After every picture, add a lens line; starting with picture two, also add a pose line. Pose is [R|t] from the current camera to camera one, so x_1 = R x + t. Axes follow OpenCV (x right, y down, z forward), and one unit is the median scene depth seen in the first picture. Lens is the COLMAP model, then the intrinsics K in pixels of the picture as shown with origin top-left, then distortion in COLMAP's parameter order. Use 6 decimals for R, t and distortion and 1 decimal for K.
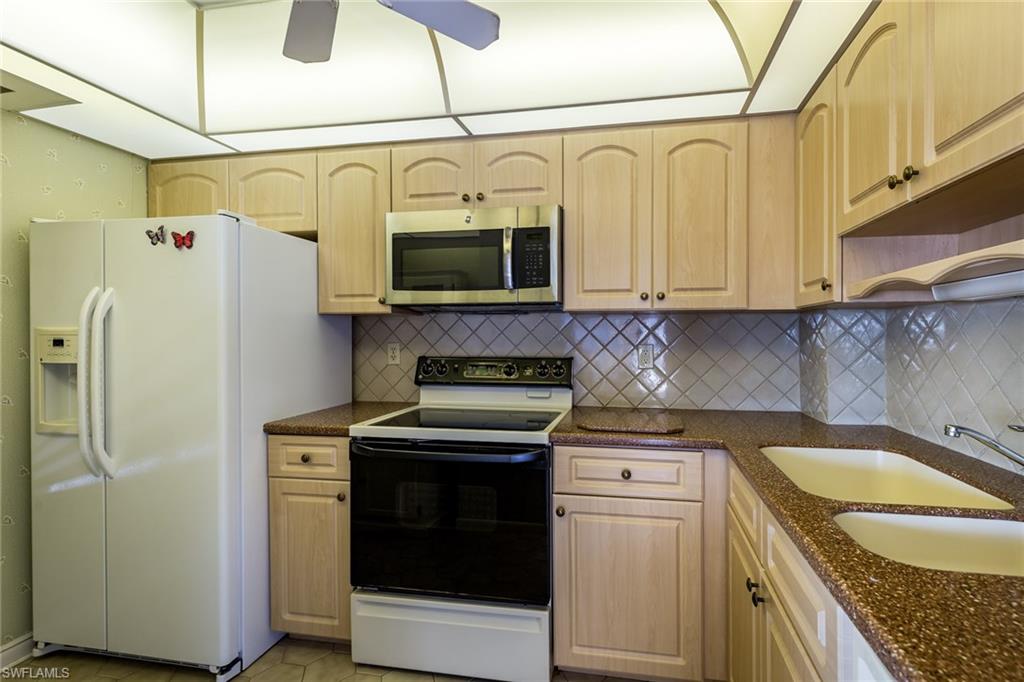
lens RADIAL K [[434.7, 0, 513.4], [0, 434.7, 341.0], [0, 0, 1]] dist [0.000863, -0.000020]
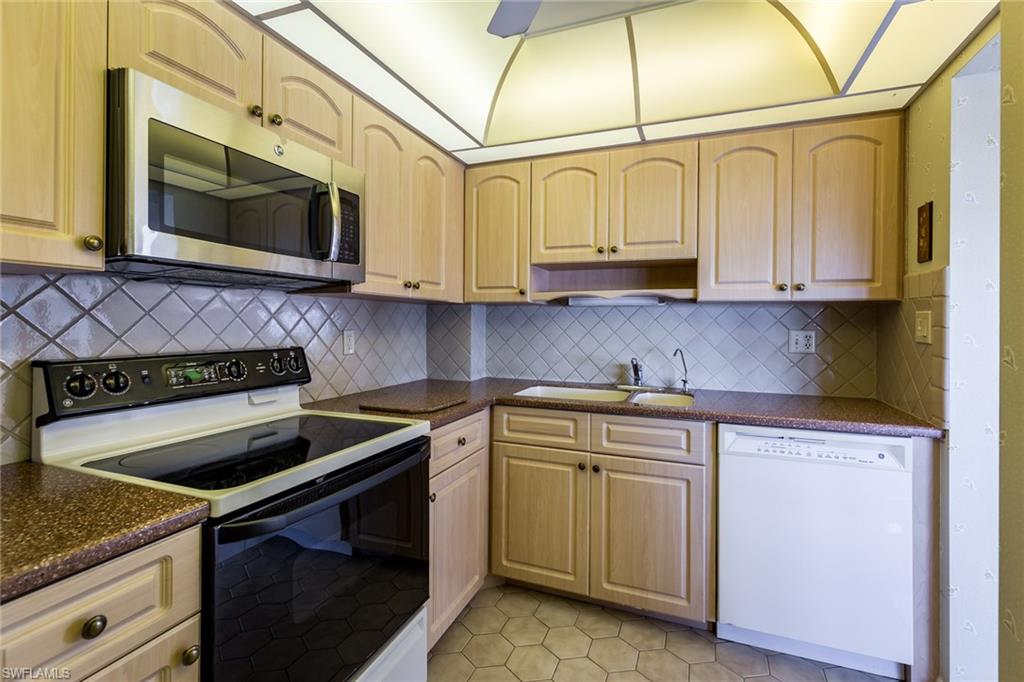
lens RADIAL K [[468.6, 0, 513.6], [0, 468.6, 319.9], [0, 0, 1]] dist [0.001060, -0.000076]
pose [[0.207512, 0.007606, 0.978203, -0.724795], [0.005230, 0.999947, -0.008885, -0.003167], [-0.978219, 0.006960, 0.207461, 0.472068]]
